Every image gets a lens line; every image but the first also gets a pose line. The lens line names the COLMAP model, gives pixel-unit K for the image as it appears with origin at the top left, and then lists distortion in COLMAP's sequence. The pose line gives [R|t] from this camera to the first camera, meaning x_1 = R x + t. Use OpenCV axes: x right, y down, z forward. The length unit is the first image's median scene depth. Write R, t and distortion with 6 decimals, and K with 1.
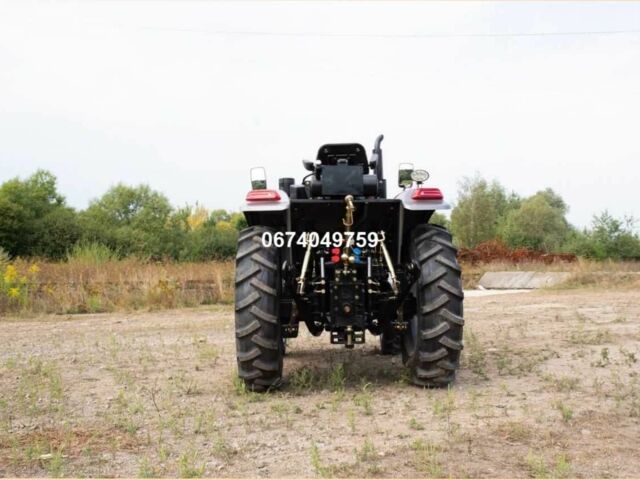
lens RADIAL K [[682.4, 0, 320.0], [0, 682.4, 240.0], [0, 0, 1]] dist [-0.051123, 0.055578]
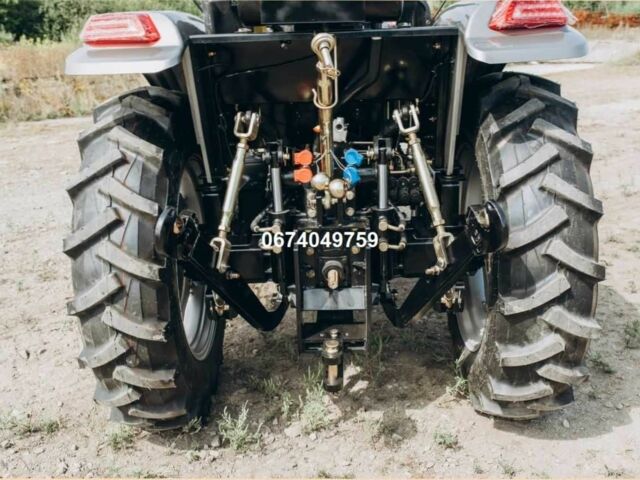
lens RADIAL K [[682.4, 0, 320.0], [0, 682.4, 240.0], [0, 0, 1]] dist [-0.051123, 0.055578]
pose [[0.998370, -0.010448, -0.056106, 0.058973], [0.028580, 0.942474, 0.333056, -0.079864], [0.049399, -0.334117, 0.941236, 0.595742]]
